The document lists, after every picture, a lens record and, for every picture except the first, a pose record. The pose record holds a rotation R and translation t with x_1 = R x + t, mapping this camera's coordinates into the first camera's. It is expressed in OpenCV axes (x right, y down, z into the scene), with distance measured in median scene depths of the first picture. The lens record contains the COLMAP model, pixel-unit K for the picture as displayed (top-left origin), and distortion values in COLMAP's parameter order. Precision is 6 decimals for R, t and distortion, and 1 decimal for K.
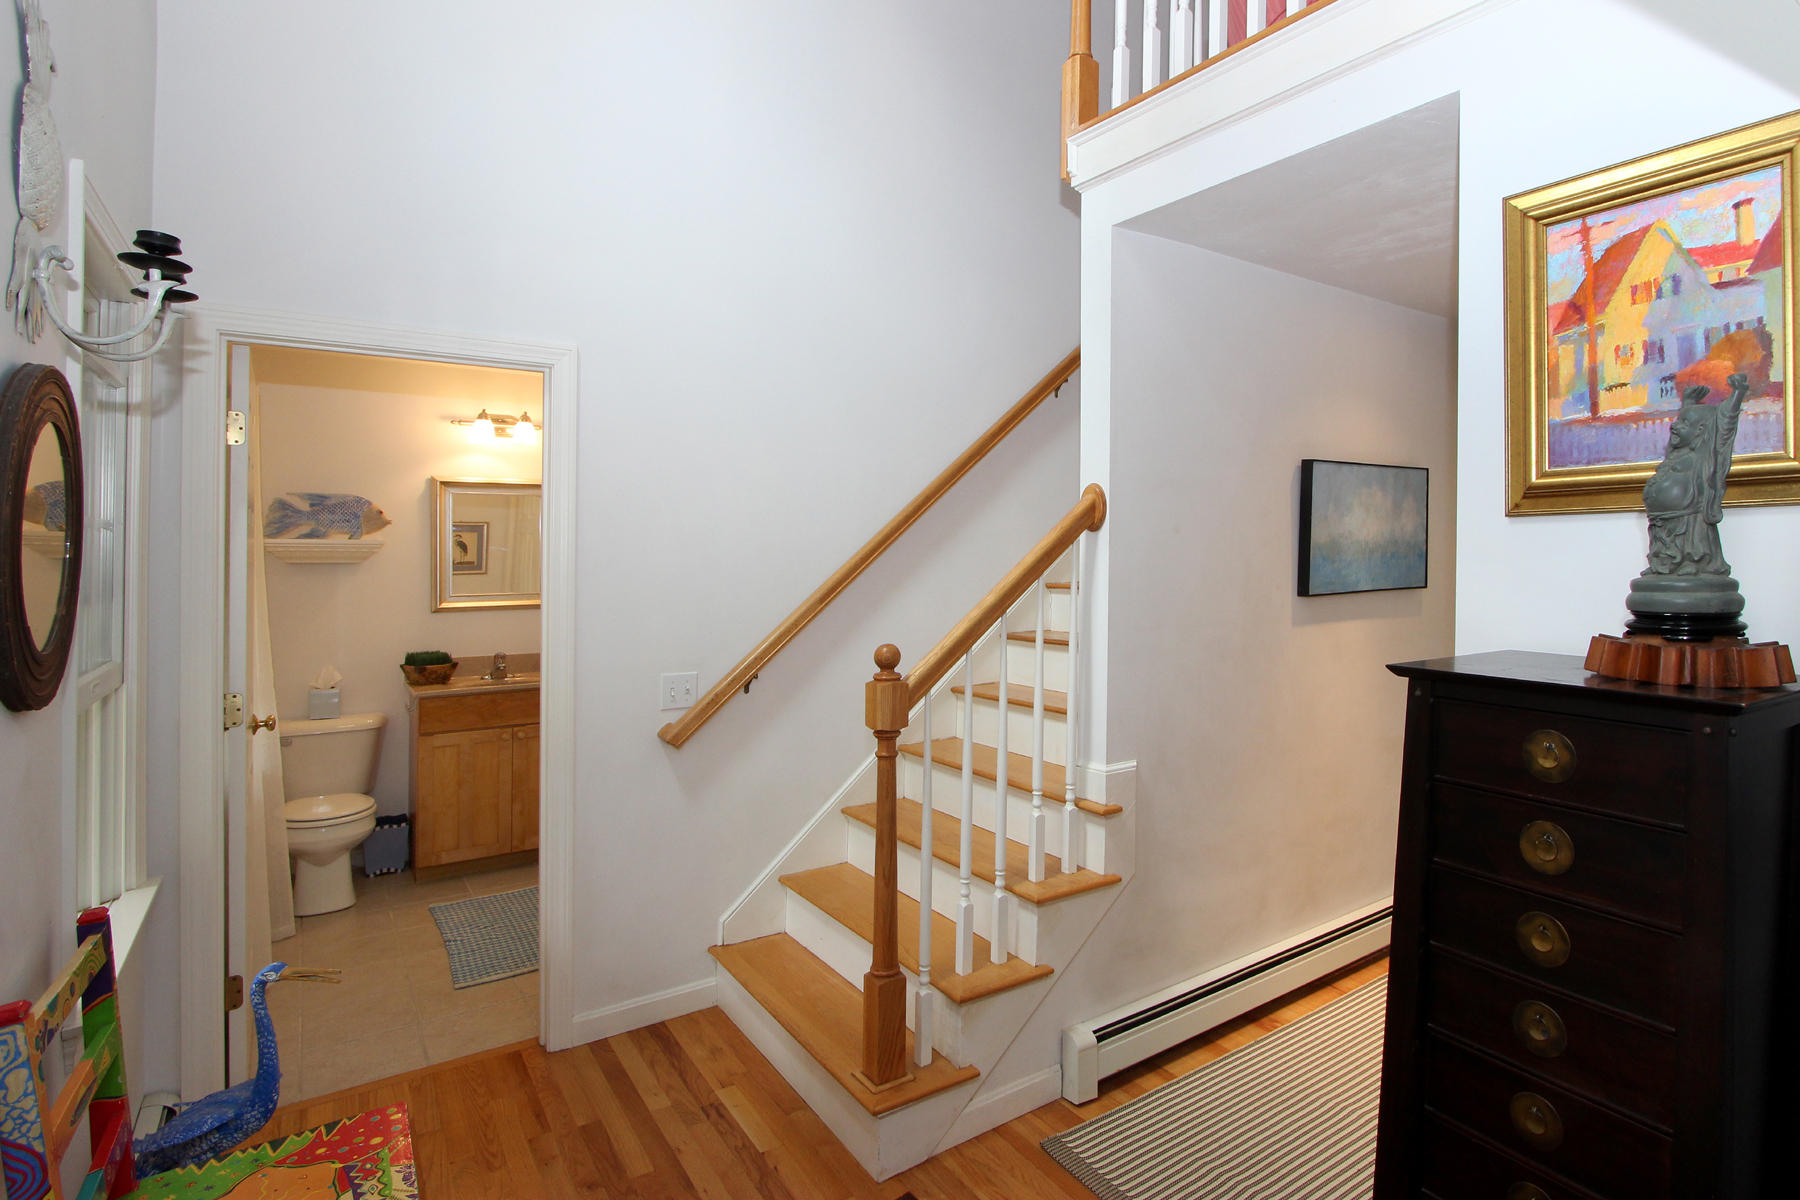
lens RADIAL K [[810.0, 0, 876.0], [0, 810.0, 535.4], [0, 0, 1]] dist [0.003091, 0.000249]
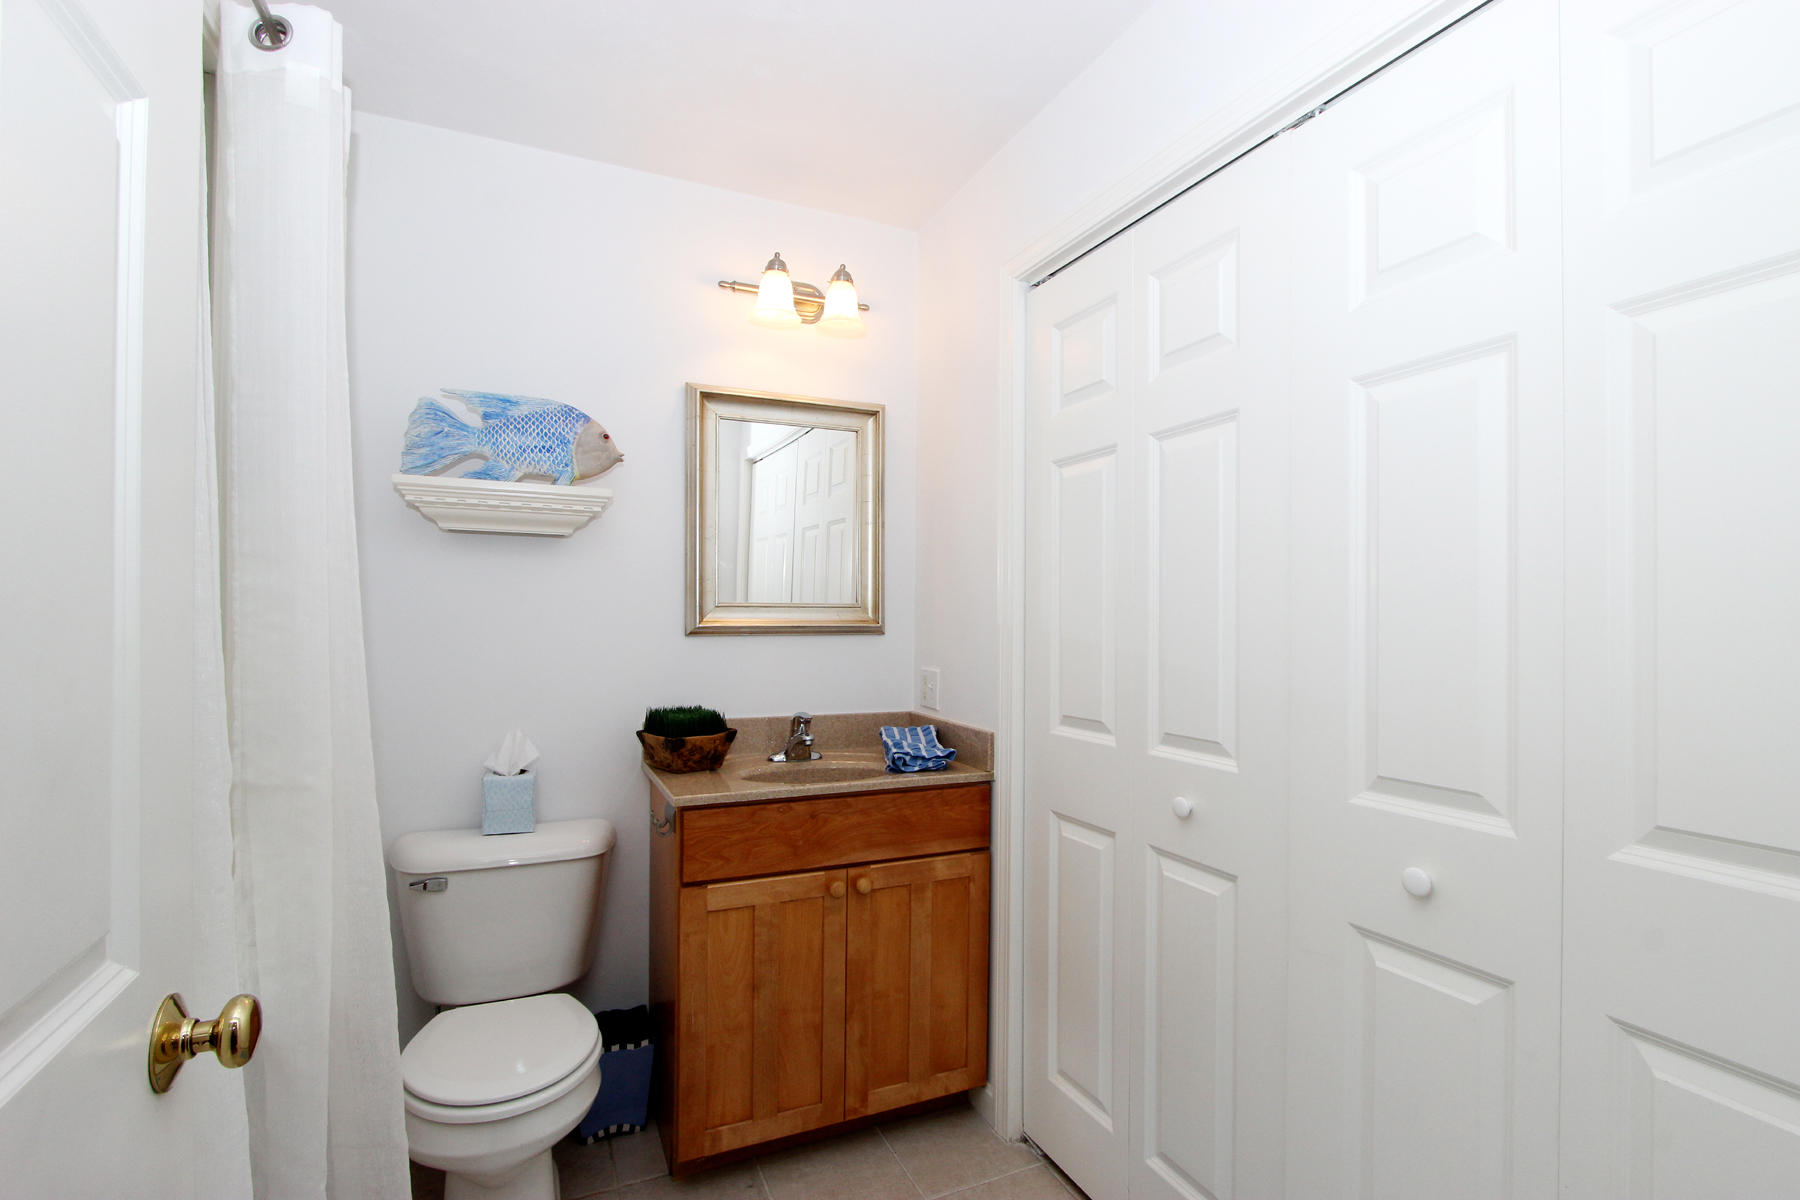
lens RADIAL K [[914.7, 0, 898.4], [0, 914.7, 577.3], [0, 0, 1]] dist [-0.001780, -0.000212]
pose [[0.976488, 0.003060, -0.215551, -0.305931], [-0.002686, 0.999994, 0.002029, 0.059863], [0.215556, -0.001403, 0.976491, 0.475313]]
